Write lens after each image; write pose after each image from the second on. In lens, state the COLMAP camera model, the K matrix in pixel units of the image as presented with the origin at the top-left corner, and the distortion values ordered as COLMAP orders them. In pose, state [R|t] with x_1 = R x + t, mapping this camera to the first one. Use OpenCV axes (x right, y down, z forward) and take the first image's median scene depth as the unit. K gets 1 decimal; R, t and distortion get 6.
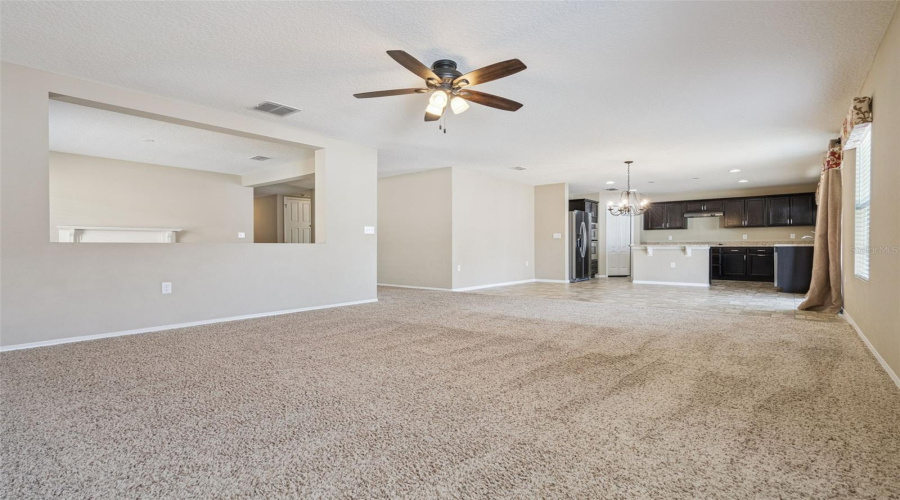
lens RADIAL K [[405.7, 0, 454.2], [0, 405.7, 250.1], [0, 0, 1]] dist [-0.031202, -0.001016]
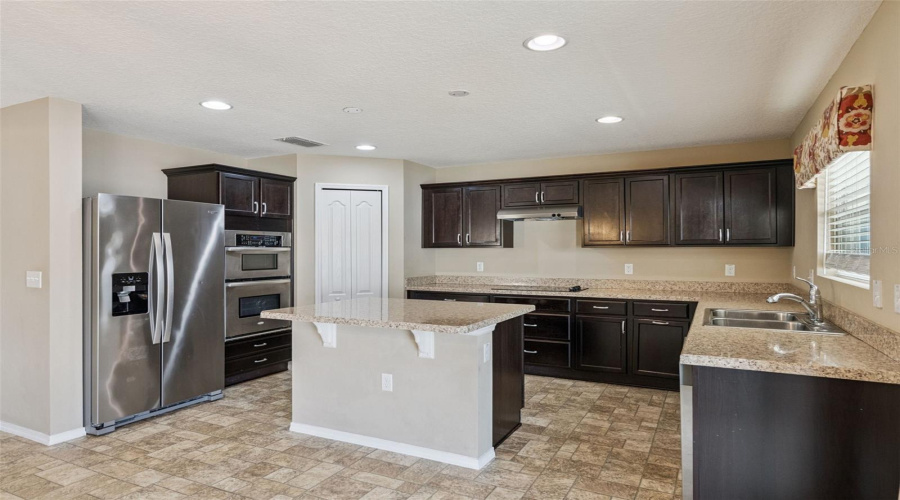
lens RADIAL K [[501.1, 0, 466.0], [0, 501.1, 247.8], [0, 0, 1]] dist [-0.014907, -0.000156]
pose [[0.969240, -0.000453, 0.246117, 0.469227], [0.004070, 0.999891, -0.014189, -0.052112], [-0.246084, 0.014754, 0.969136, 0.574290]]
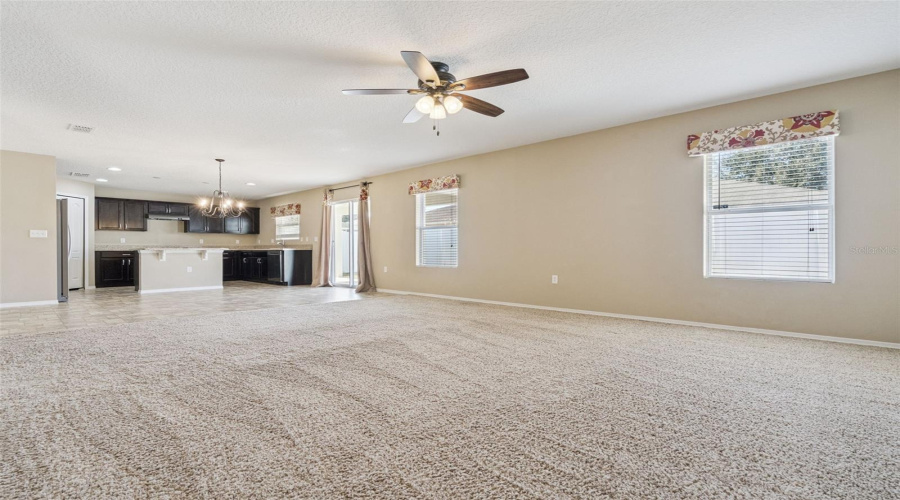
lens RADIAL K [[405.7, 0, 445.3], [0, 405.7, 249.7], [0, 0, 1]] dist [-0.031202, -0.001016]
pose [[0.053171, 0.002096, 0.998583, -0.343978], [0.010937, 0.999937, -0.002681, -0.000944], [-0.998526, 0.011064, 0.053145, 0.312123]]
